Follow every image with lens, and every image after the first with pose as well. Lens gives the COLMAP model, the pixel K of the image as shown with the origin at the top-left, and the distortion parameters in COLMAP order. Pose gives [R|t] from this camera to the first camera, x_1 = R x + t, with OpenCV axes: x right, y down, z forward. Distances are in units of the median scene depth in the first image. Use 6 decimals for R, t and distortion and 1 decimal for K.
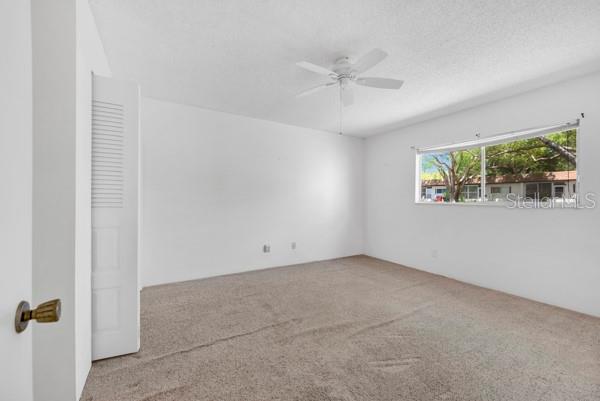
lens RADIAL K [[241.6, 0, 297.6], [0, 241.6, 198.0], [0, 0, 1]] dist [0.001329, 0.000150]
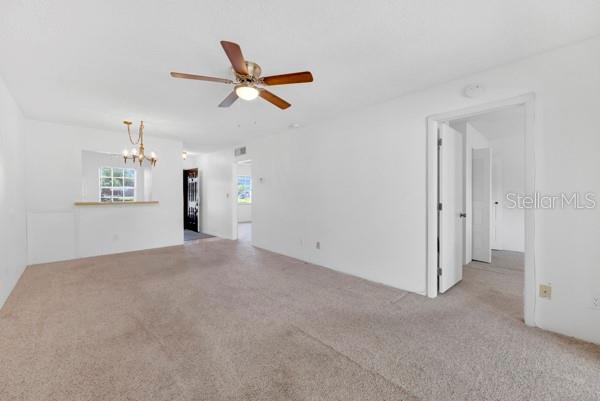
lens RADIAL K [[241.6, 0, 297.6], [0, 241.6, 198.0], [0, 0, 1]] dist [0.001329, 0.000150]
pose [[0.232879, 0.002627, -0.972502, 1.272153], [0.003293, 0.999988, 0.003490, 0.005475], [0.972500, -0.004015, 0.232867, -1.461853]]
